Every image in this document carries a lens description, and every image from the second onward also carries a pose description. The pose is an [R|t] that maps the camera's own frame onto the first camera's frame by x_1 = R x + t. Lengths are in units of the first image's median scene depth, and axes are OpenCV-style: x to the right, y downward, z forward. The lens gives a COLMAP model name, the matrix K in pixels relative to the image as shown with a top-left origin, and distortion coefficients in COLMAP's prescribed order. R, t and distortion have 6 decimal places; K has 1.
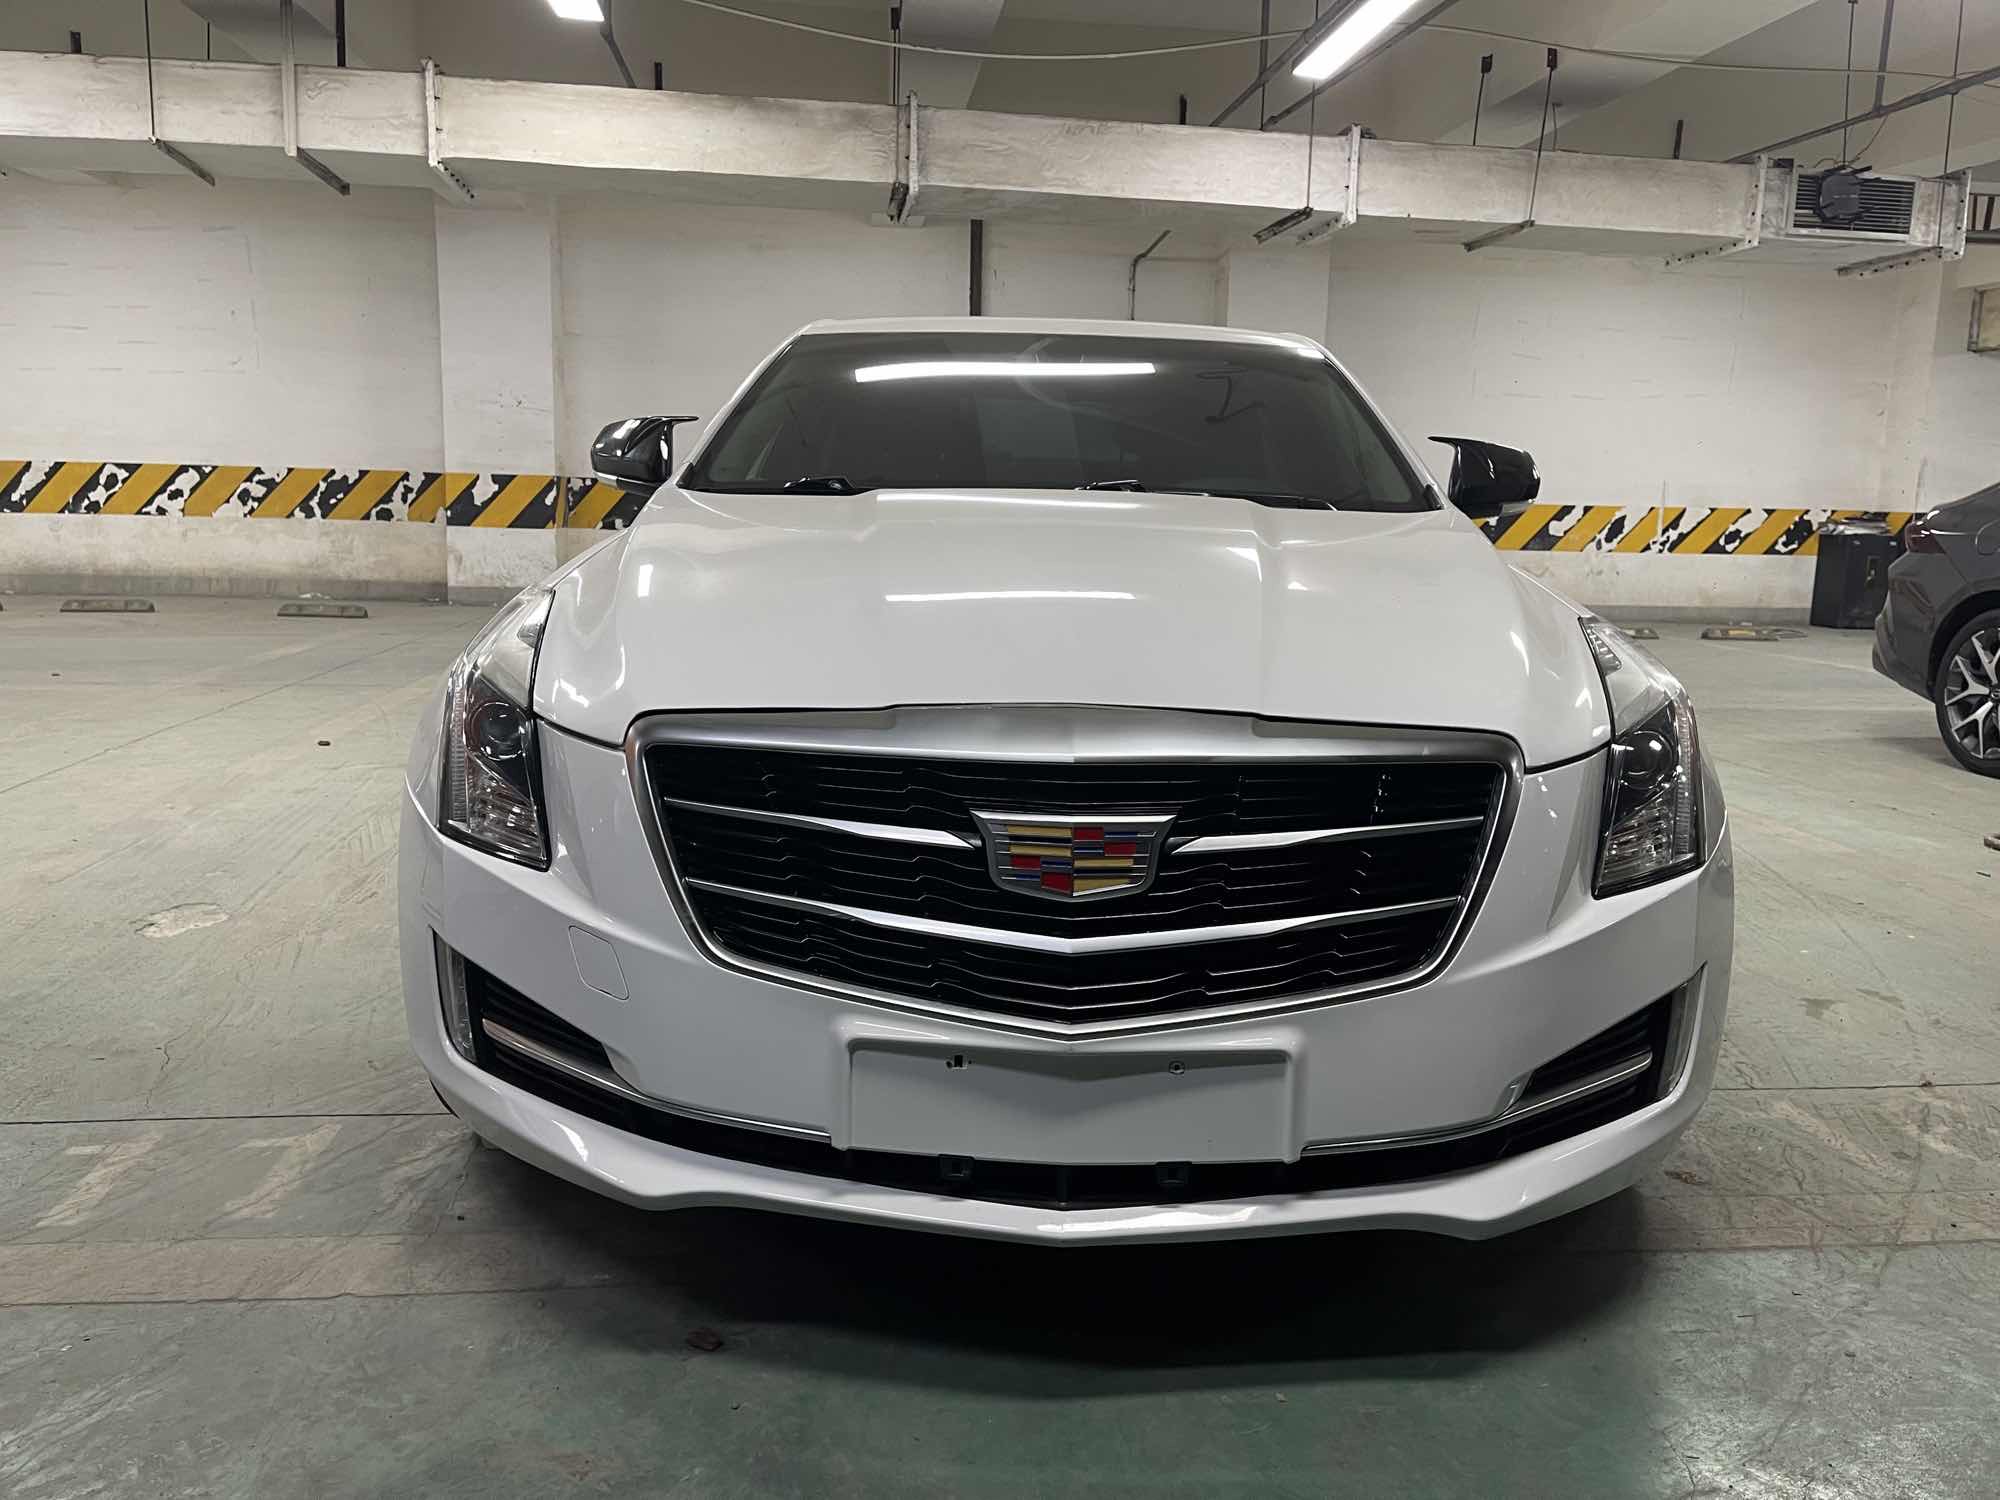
lens RADIAL K [[1497.3, 0, 993.2], [0, 1497.3, 741.5], [0, 0, 1]] dist [0.076387, -0.099778]
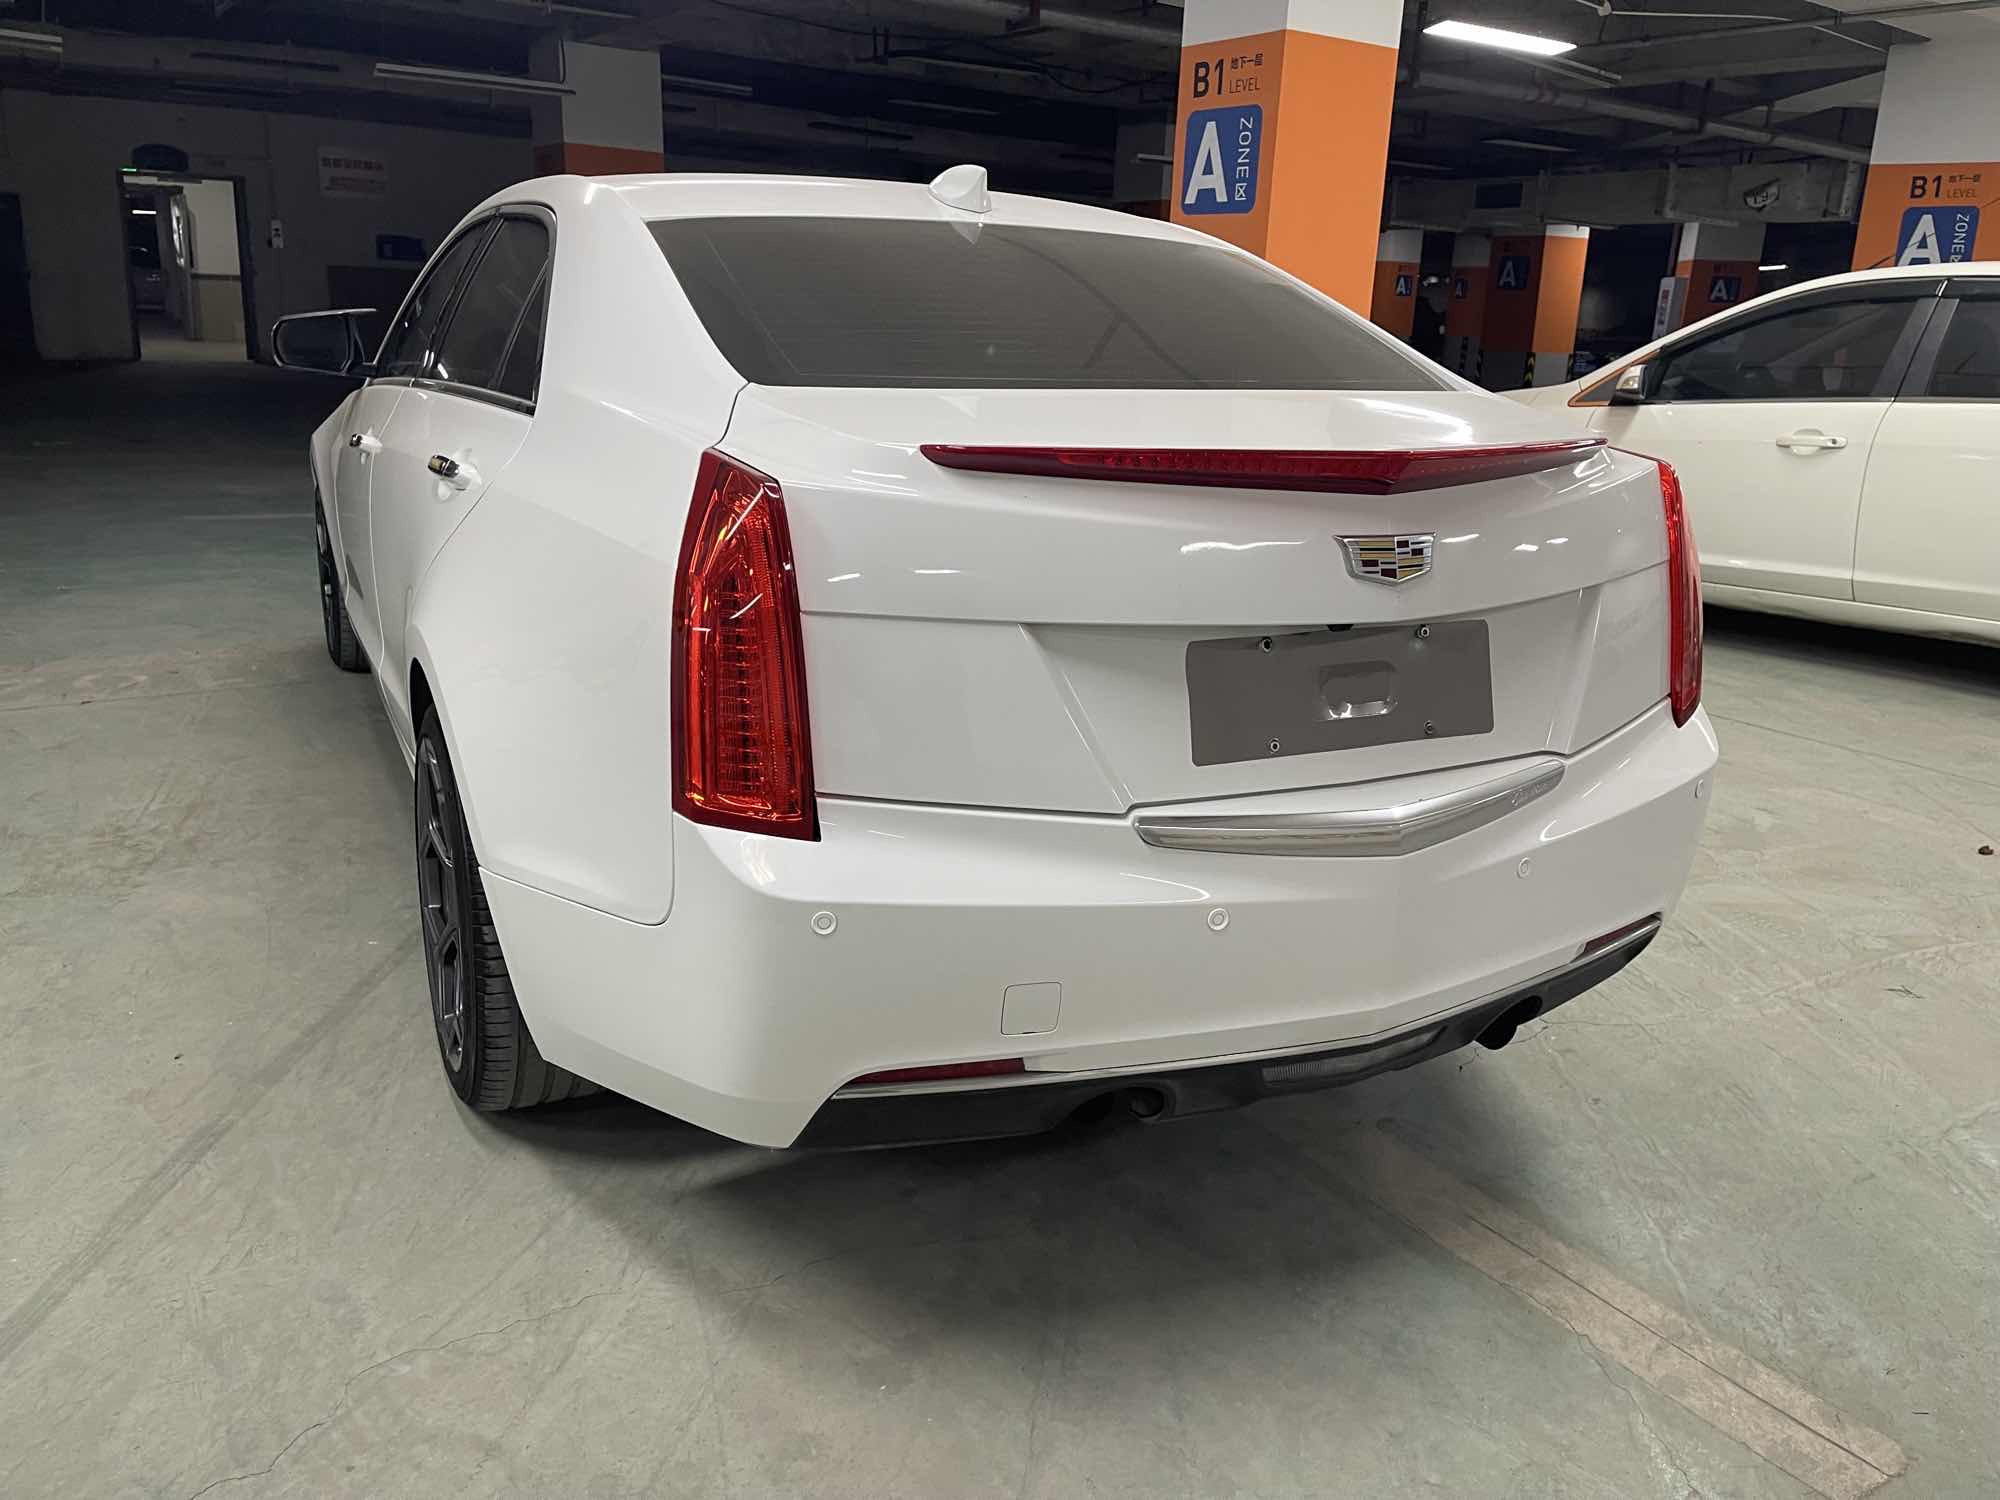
lens RADIAL K [[1487.5, 0, 1000.0], [0, 1487.5, 750.0], [0, 0, 1]] dist [0.078020, -0.094191]
pose [[-0.877706, 0.081376, -0.472239, 0.210834], [-0.137106, 0.901633, 0.410194, -0.206508], [0.459166, 0.424777, -0.780212, 1.086469]]
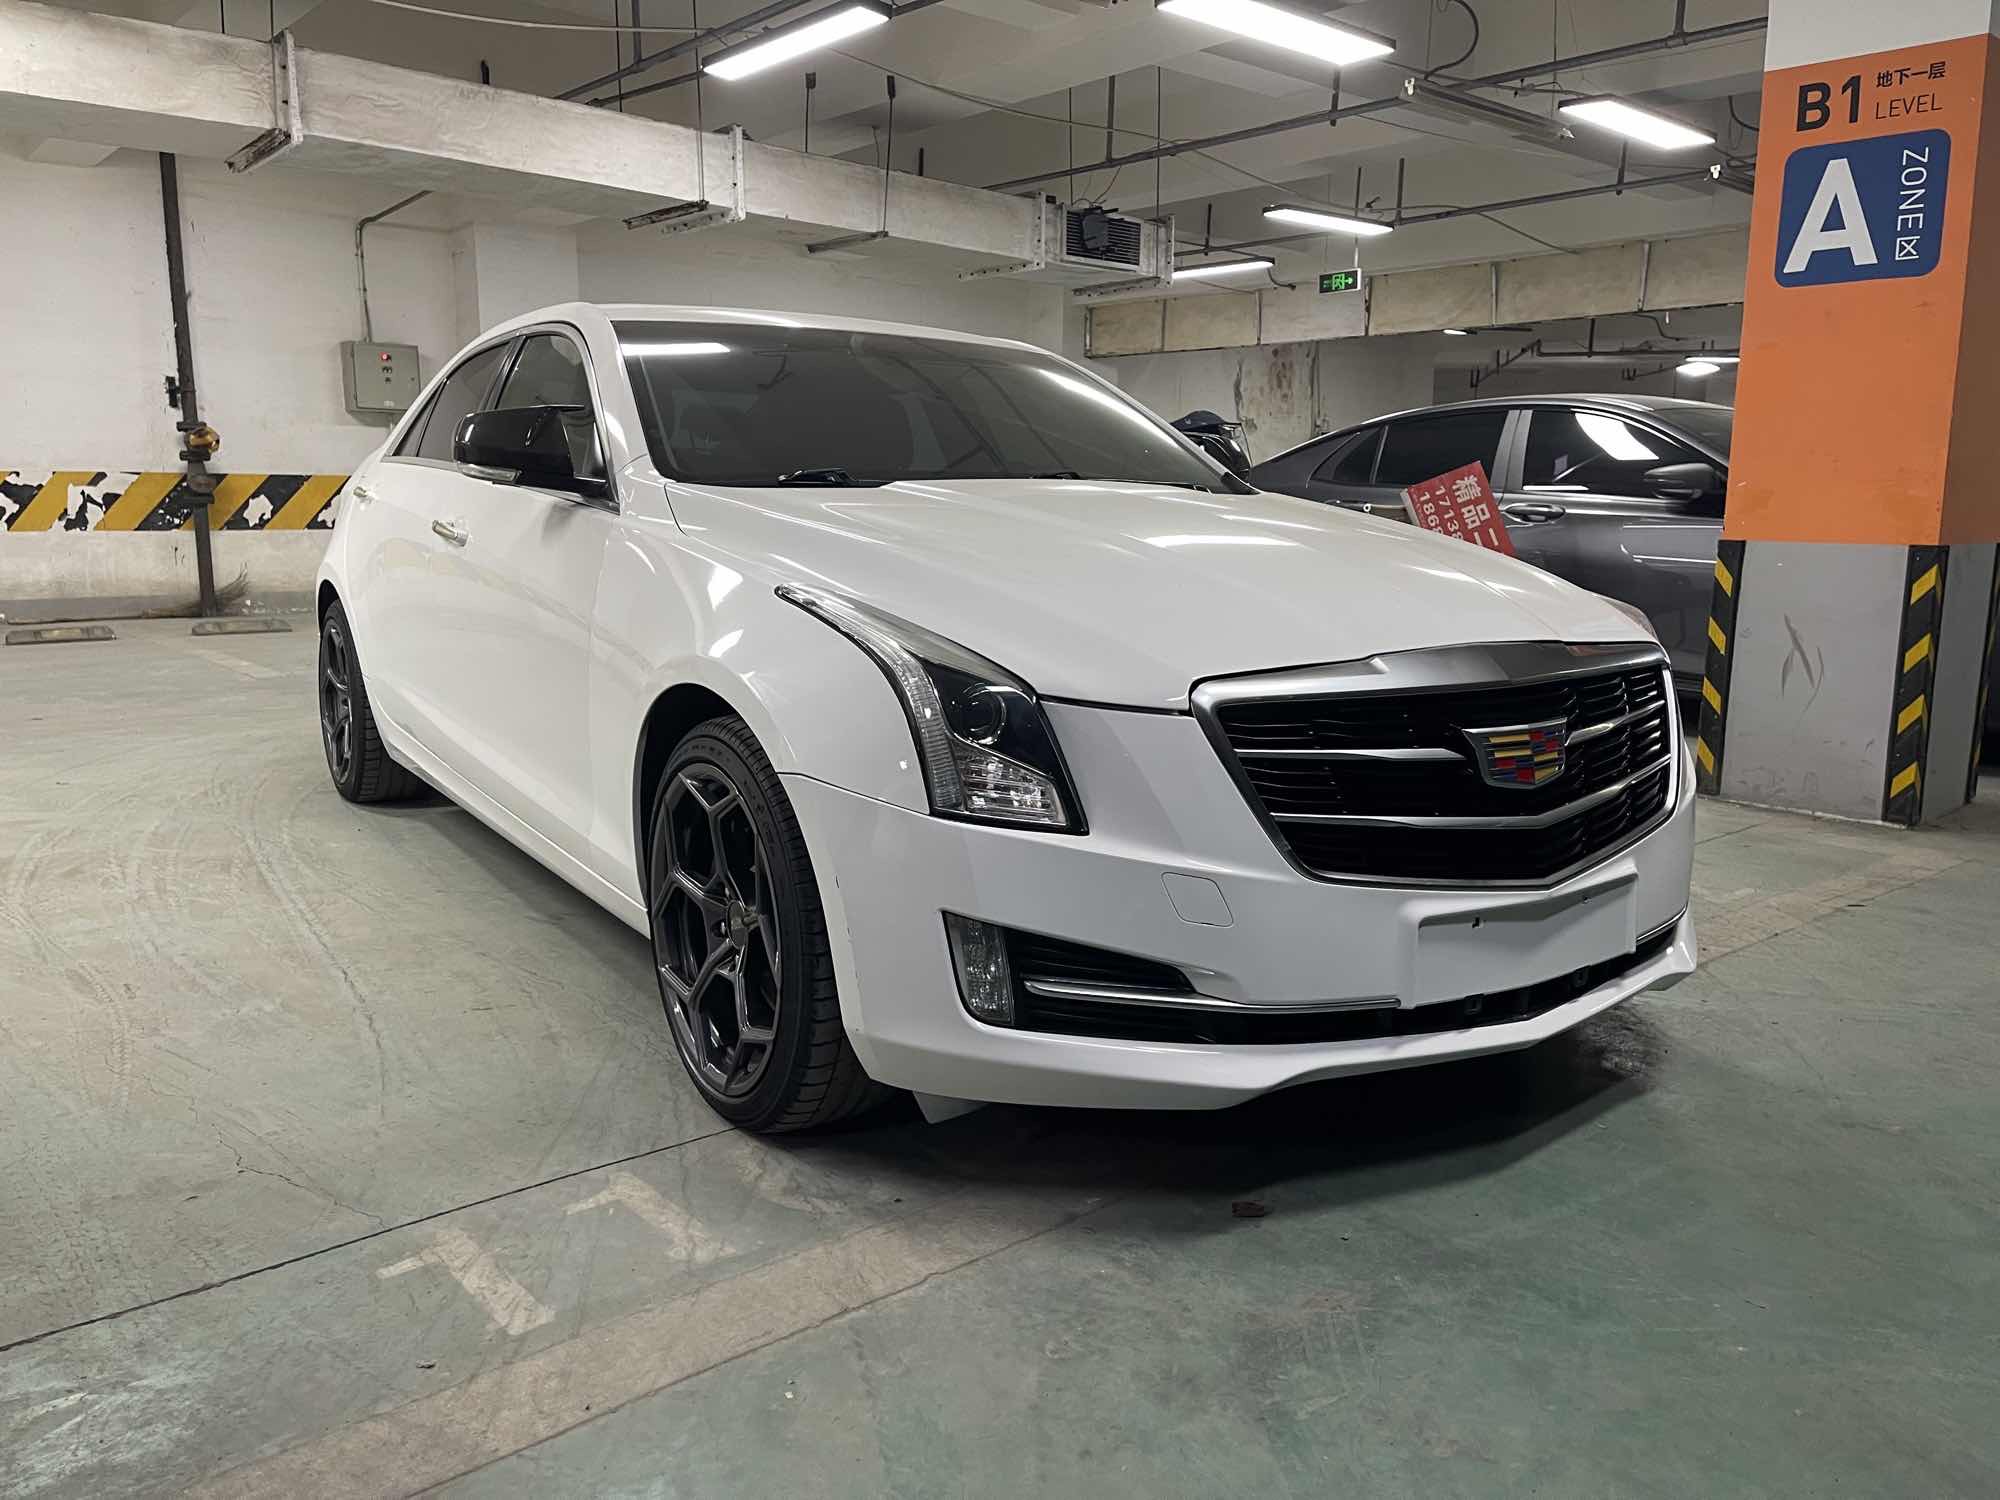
lens RADIAL K [[1512.9, 0, 994.6], [0, 1512.9, 743.9], [0, 0, 1]] dist [0.080478, -0.109485]
pose [[0.829100, -0.107343, 0.548699, -0.255012], [0.101015, 0.994005, 0.041822, -0.008781], [-0.549899, 0.020752, 0.834973, 0.029953]]
